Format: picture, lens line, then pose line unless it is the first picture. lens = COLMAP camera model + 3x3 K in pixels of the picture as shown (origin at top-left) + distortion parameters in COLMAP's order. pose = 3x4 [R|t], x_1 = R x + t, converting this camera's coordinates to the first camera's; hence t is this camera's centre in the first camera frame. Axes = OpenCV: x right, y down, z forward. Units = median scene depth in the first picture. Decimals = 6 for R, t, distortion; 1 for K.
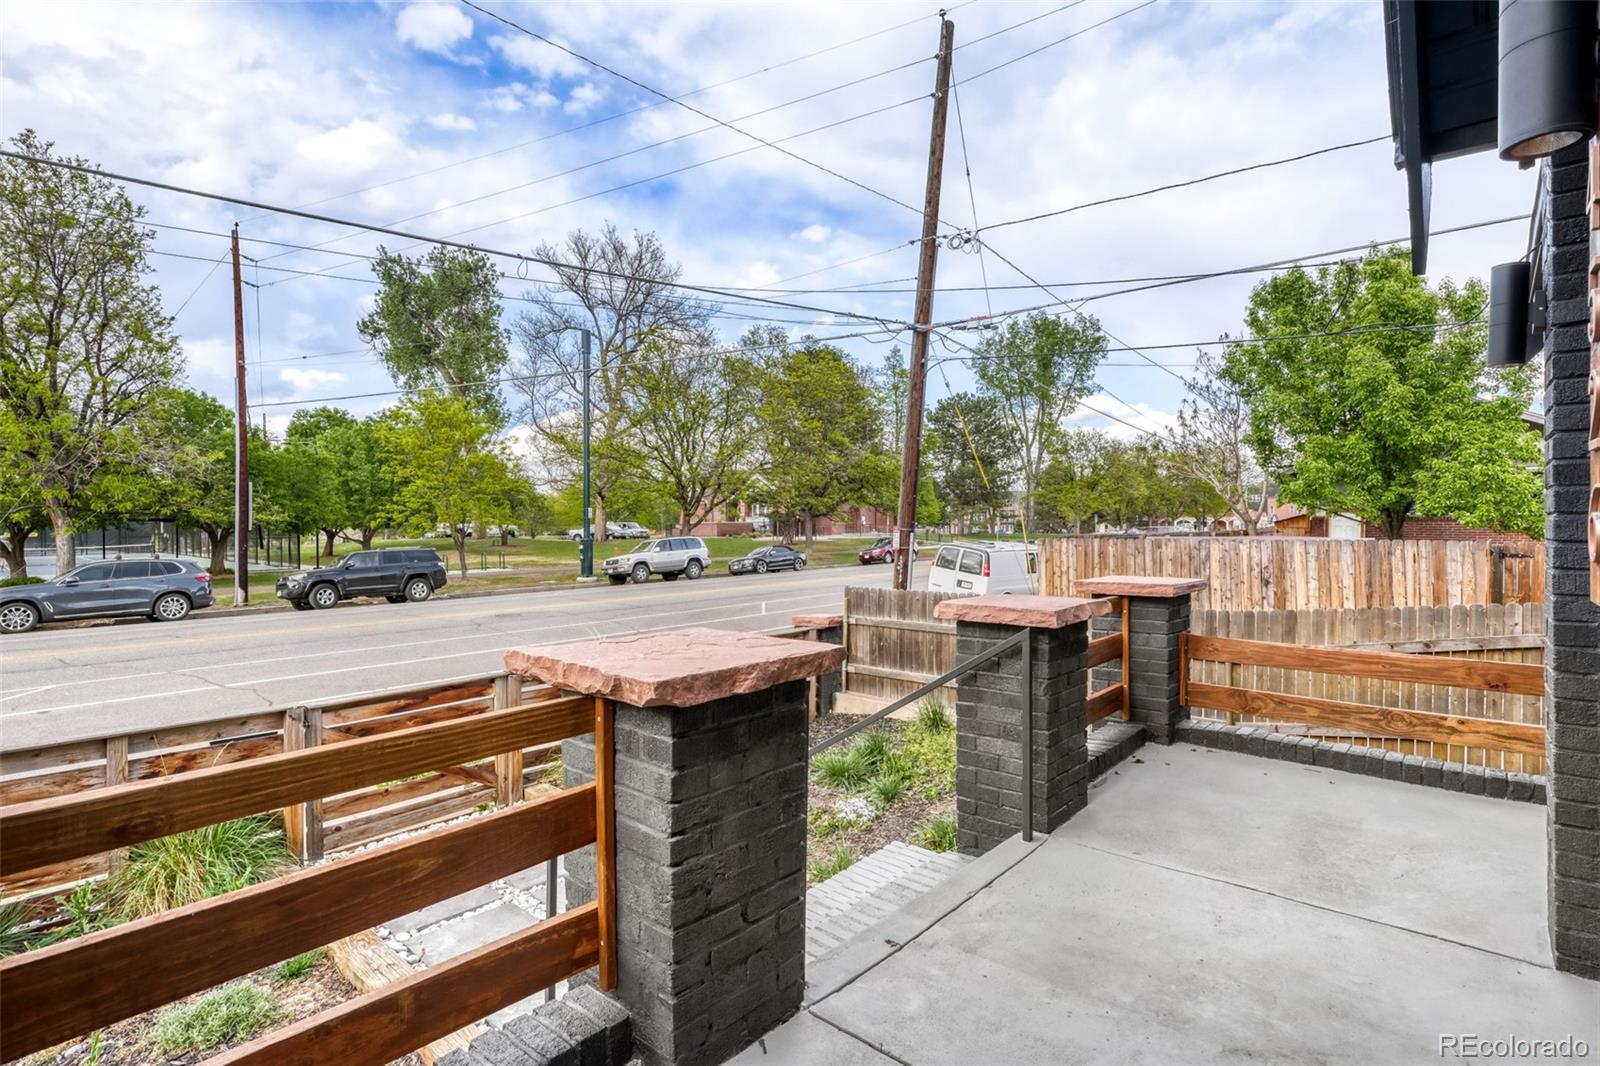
lens RADIAL K [[782.9, 0, 799.3], [0, 782.9, 525.5], [0, 0, 1]] dist [-0.004252, 0.000021]
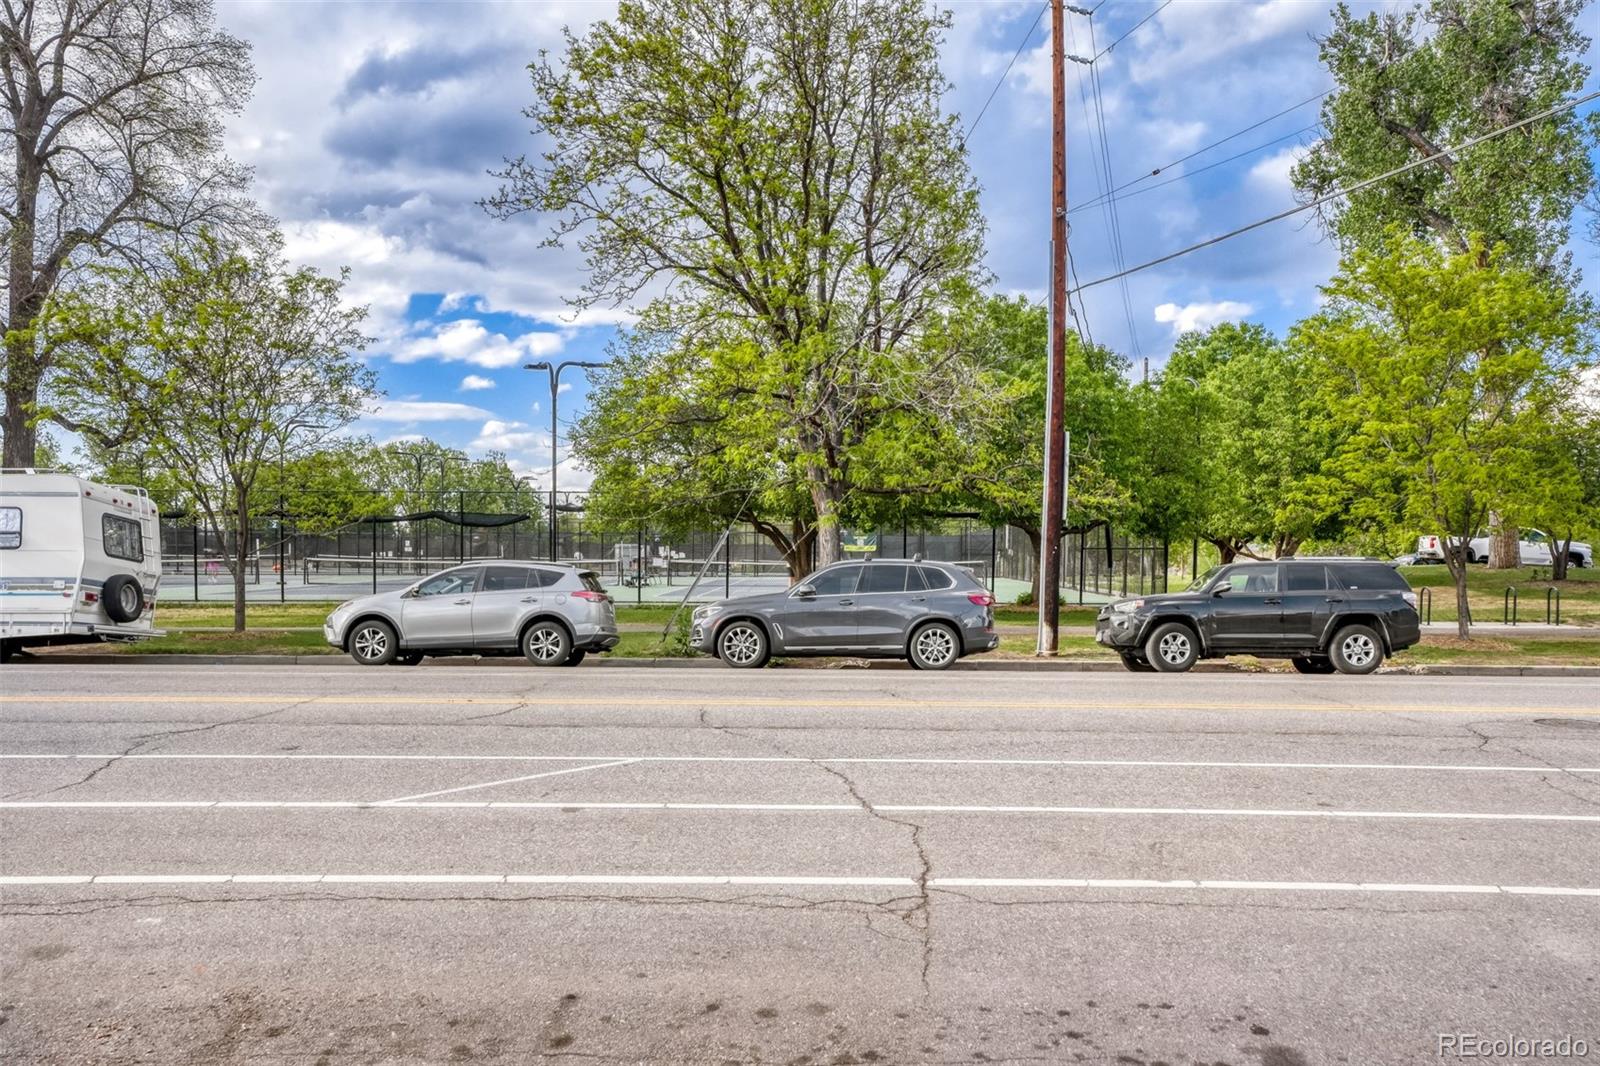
lens RADIAL K [[1391.5, 0, 802.4], [0, 1391.5, 624.2], [0, 0, 1]] dist [0.046552, 0.025981]
pose [[0.658952, 0.054217, -0.750229, -0.066421], [-0.017465, 0.998233, 0.056800, 0.021519], [0.751982, -0.024326, 0.658734, 0.170032]]
